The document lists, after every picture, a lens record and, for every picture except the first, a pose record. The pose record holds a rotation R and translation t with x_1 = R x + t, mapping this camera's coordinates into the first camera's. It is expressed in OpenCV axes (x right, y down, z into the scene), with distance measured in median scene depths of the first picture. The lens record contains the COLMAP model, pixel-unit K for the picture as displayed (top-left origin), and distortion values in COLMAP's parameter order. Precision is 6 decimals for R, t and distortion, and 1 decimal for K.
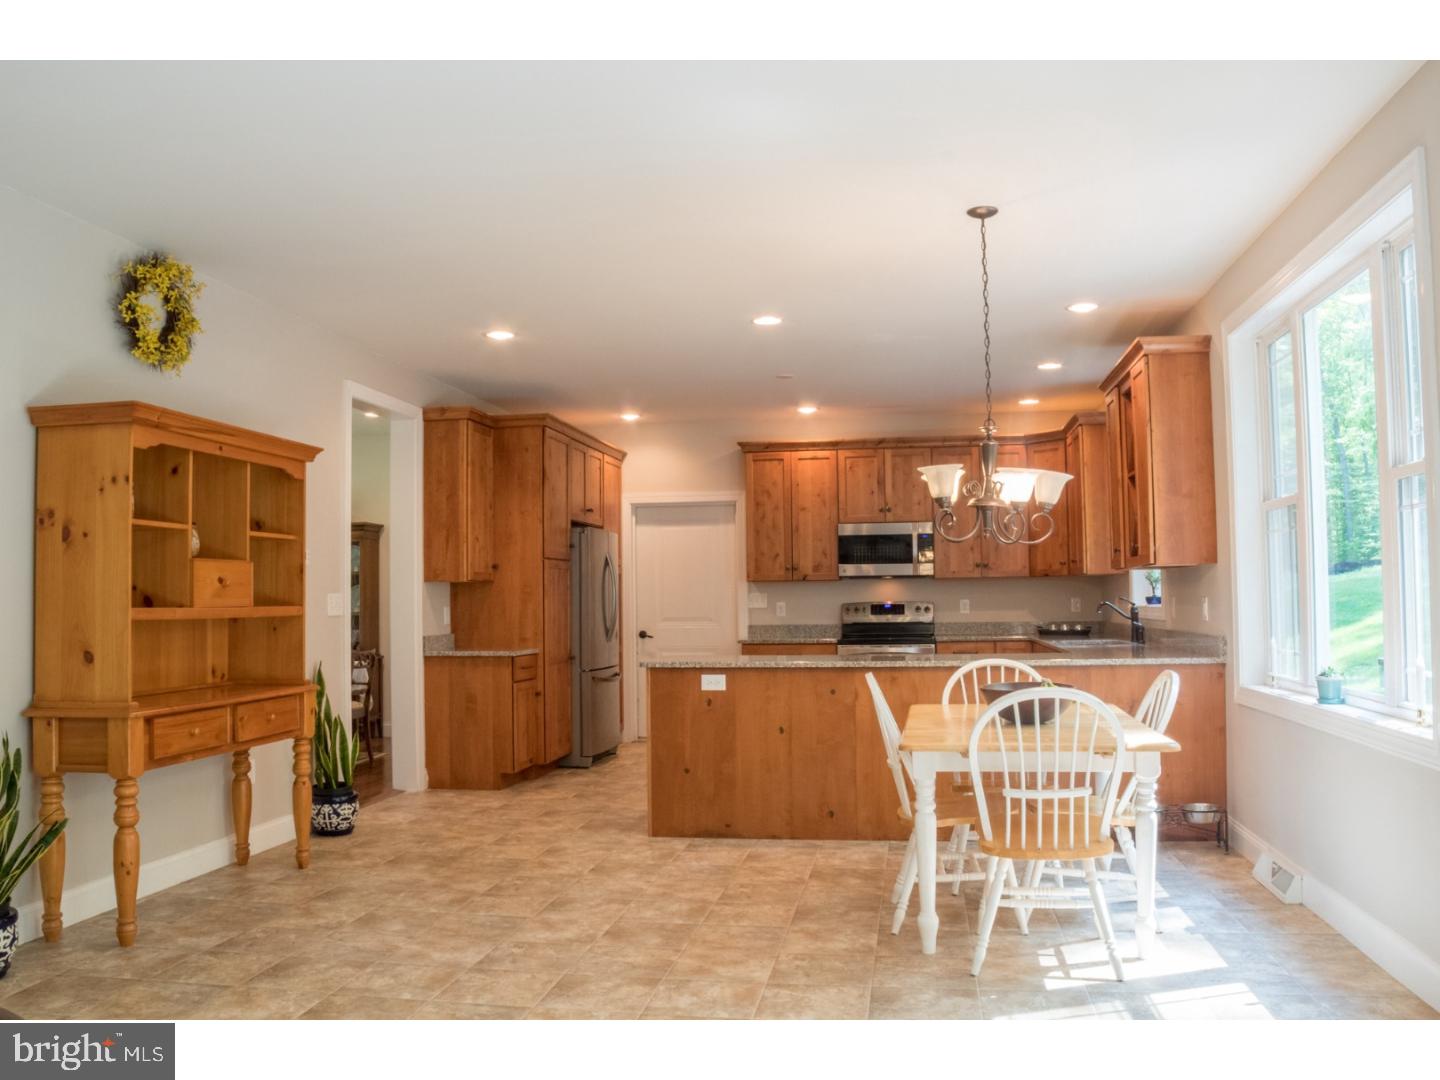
lens RADIAL K [[1179.8, 0, 720.0], [0, 1179.8, 540.0], [0, 0, 1]] dist [-0.181698, 0.169999]
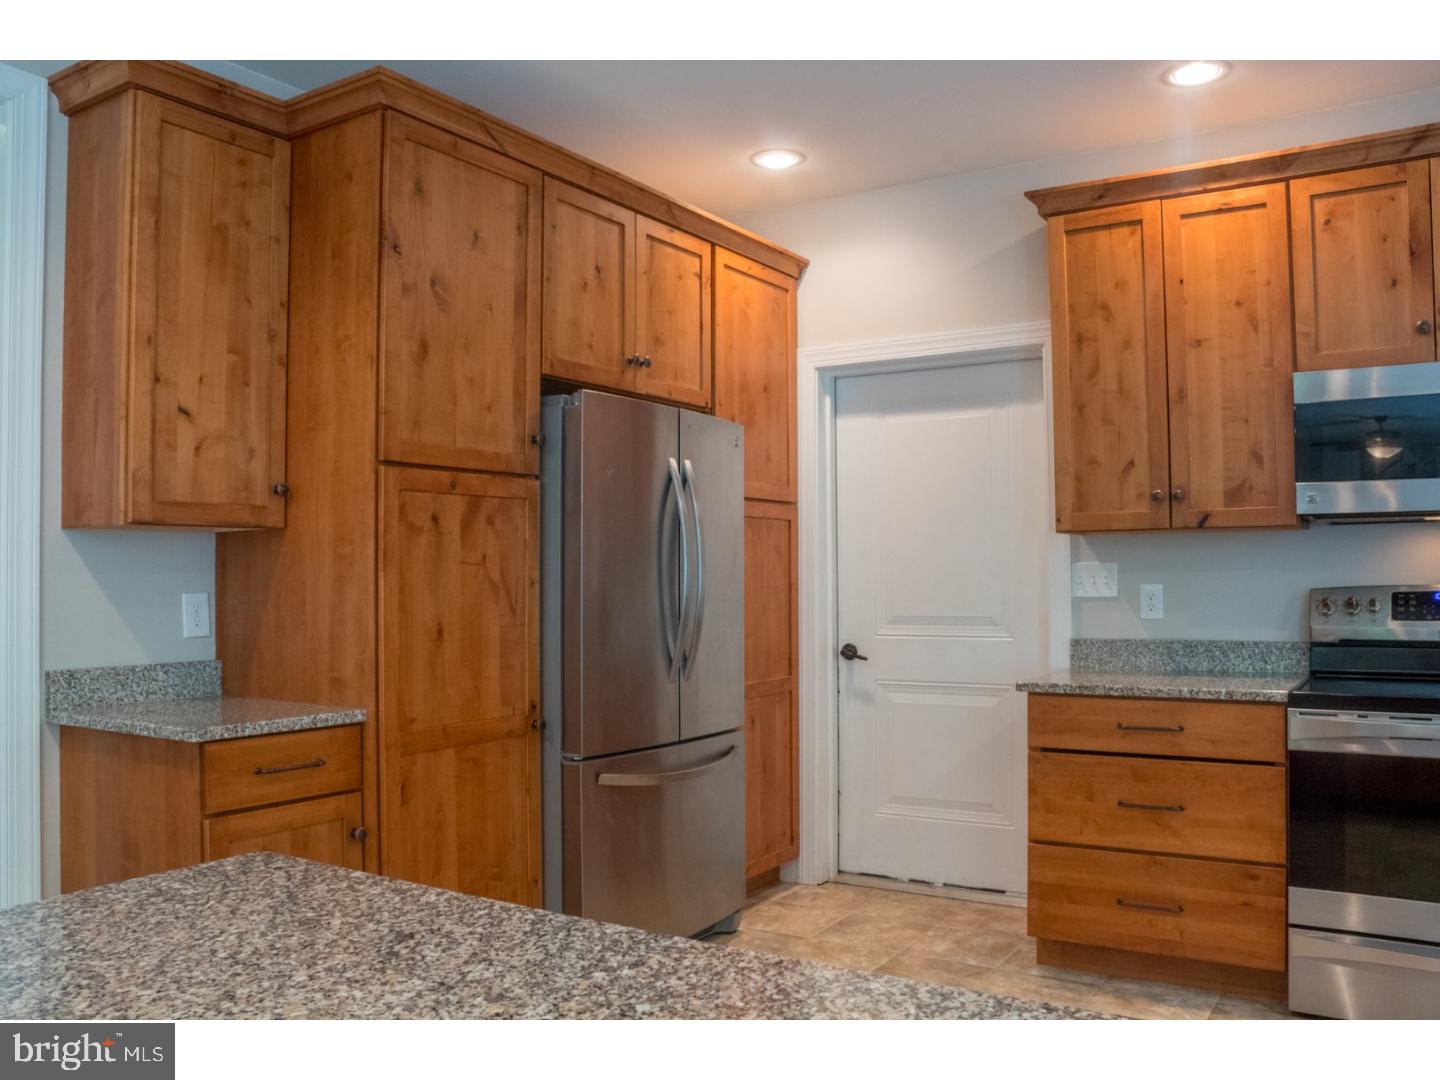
lens RADIAL K [[1179.8, 0, 720.0], [0, 1179.8, 540.0], [0, 0, 1]] dist [-0.181698, 0.169999]
pose [[0.919266, -0.006486, -0.393584, 0.074090], [0.015661, 0.999675, 0.020105, 0.028182], [0.393326, -0.024646, 0.919069, 0.593706]]
